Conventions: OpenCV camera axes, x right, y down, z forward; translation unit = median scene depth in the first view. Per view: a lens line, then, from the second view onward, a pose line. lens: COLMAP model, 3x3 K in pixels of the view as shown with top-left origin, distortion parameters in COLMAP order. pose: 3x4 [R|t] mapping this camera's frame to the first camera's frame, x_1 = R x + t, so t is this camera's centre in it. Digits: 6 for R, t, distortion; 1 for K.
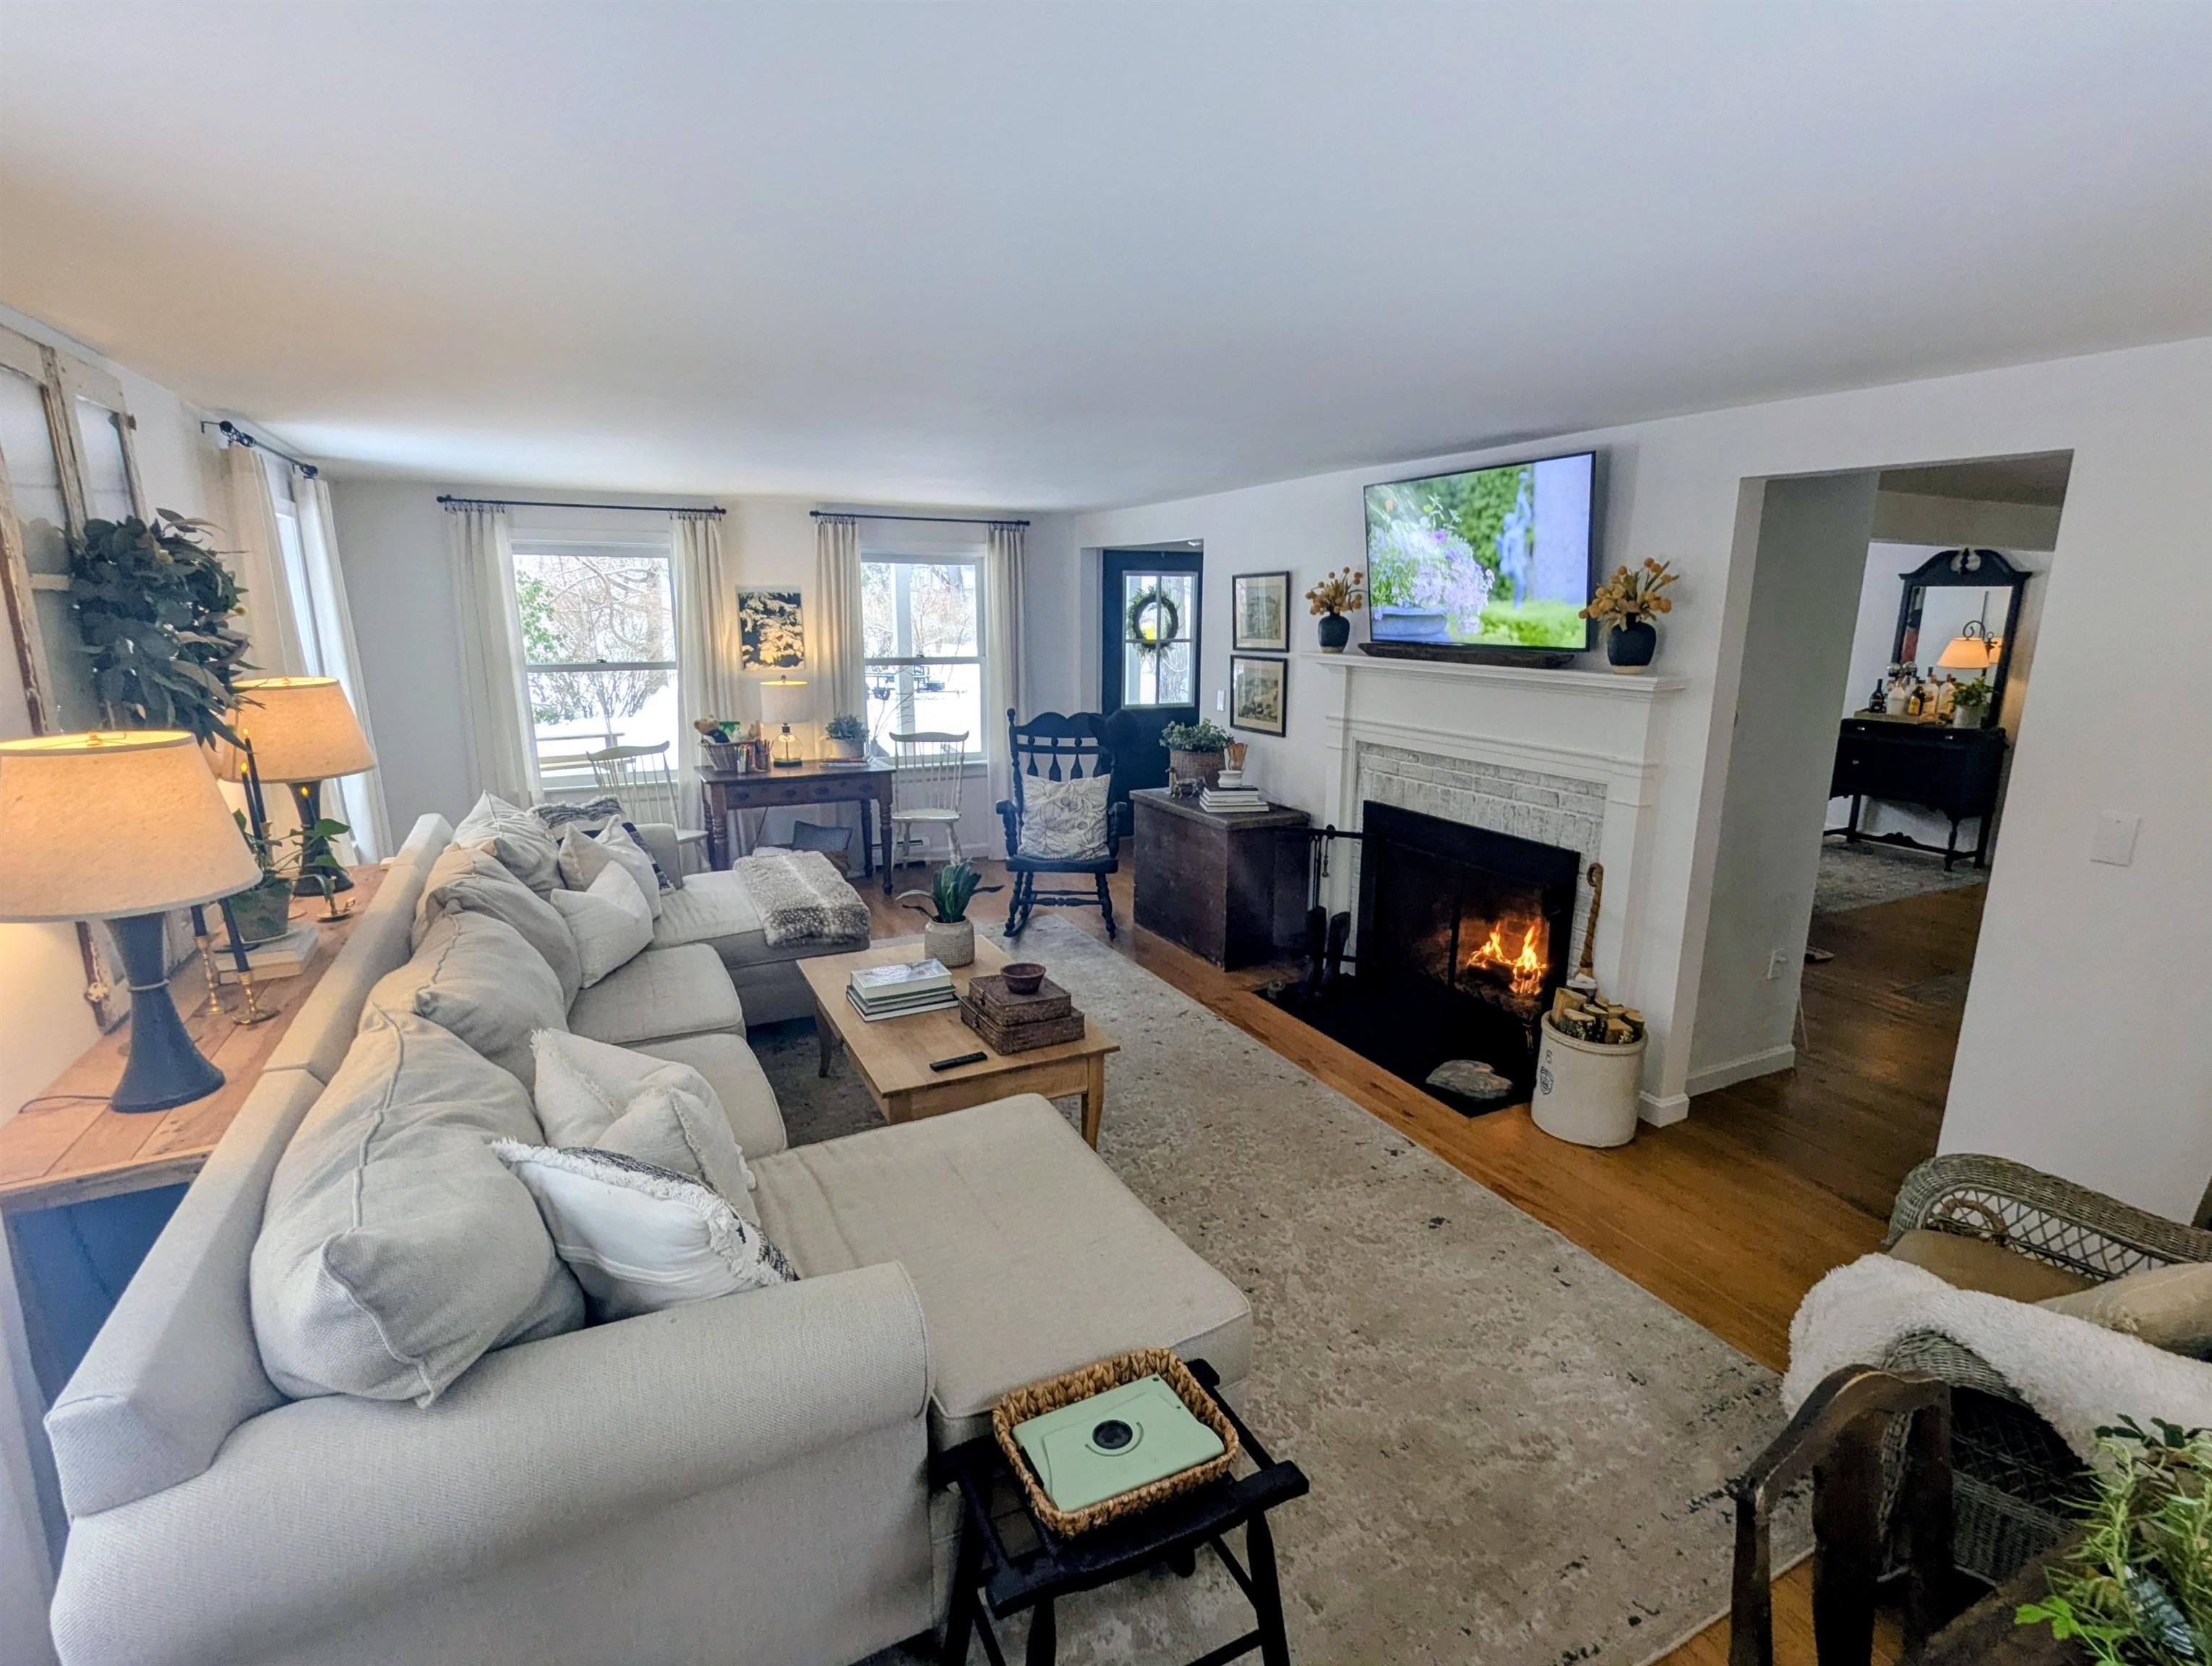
lens RADIAL K [[1061.8, 0, 1114.3], [0, 1061.8, 834.2], [0, 0, 1]] dist [-0.000883, -0.000035]
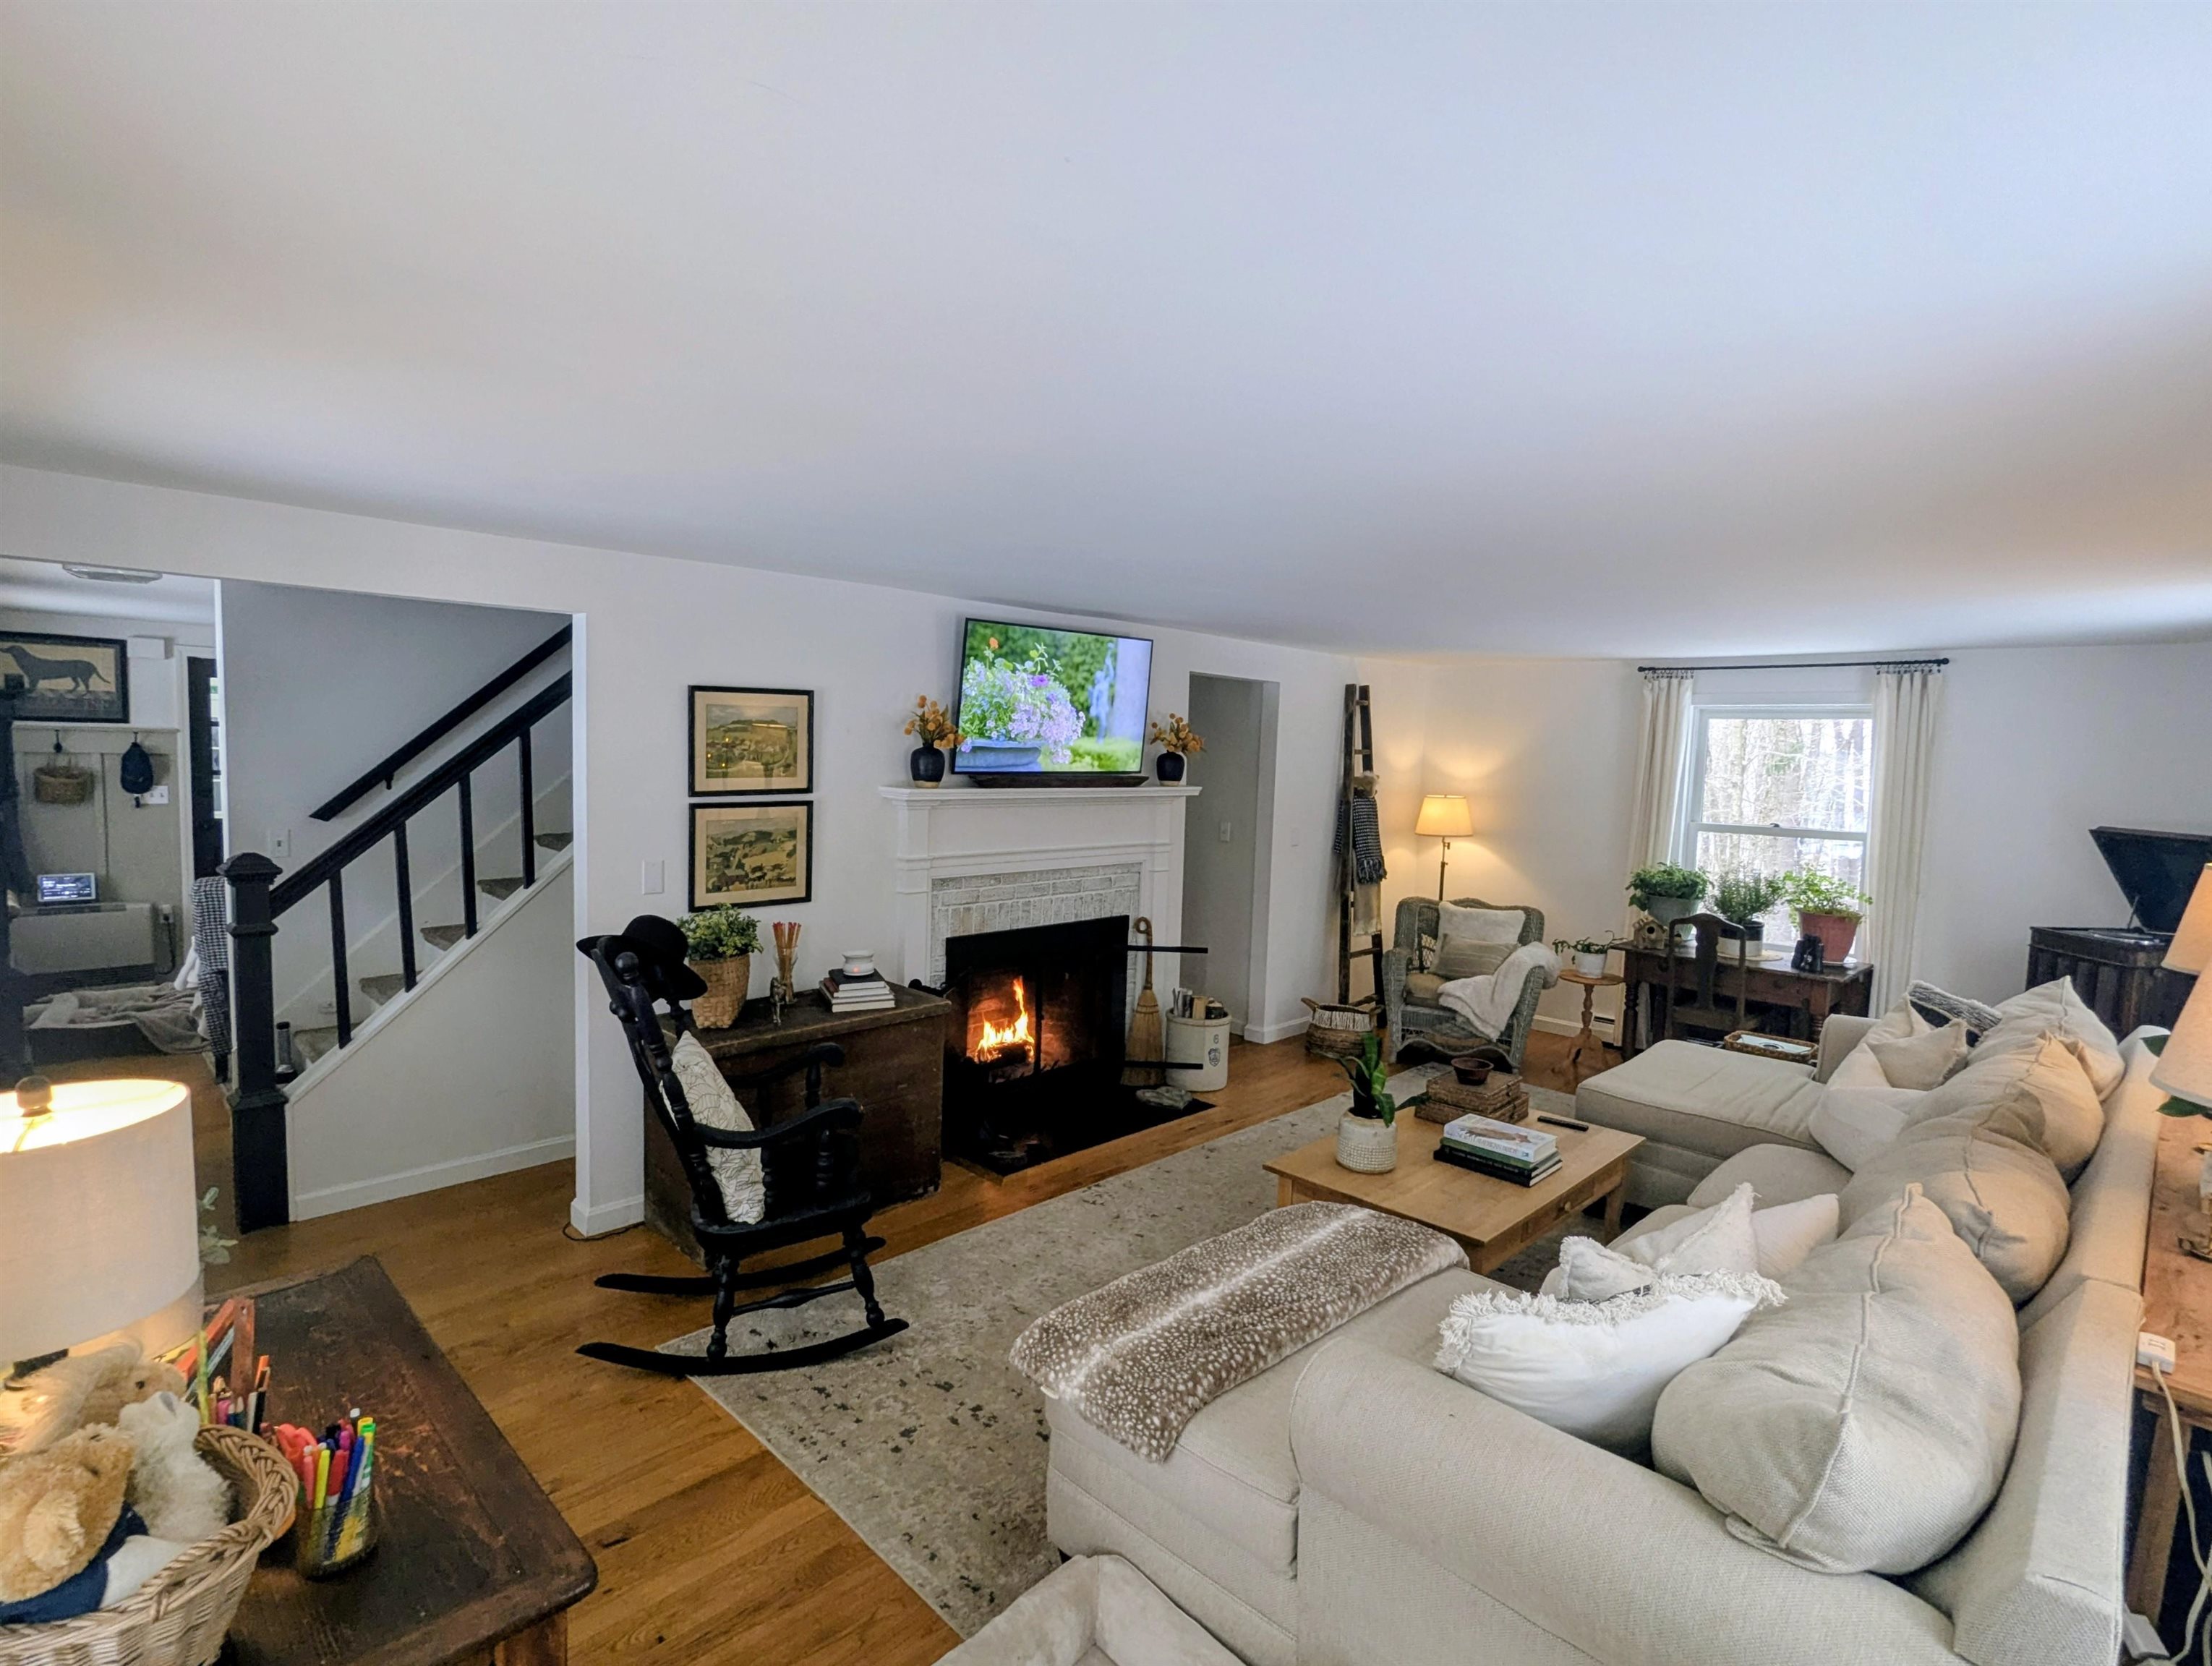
lens RADIAL K [[1061.6, 0, 1105.0], [0, 1061.6, 838.2], [0, 0, 1]] dist [-0.000883, -0.000035]
pose [[-0.295468, -0.090480, 0.951058, -0.813443], [0.177876, 0.972887, 0.147818, -0.272905], [-0.938647, 0.212846, -0.271362, 1.286885]]
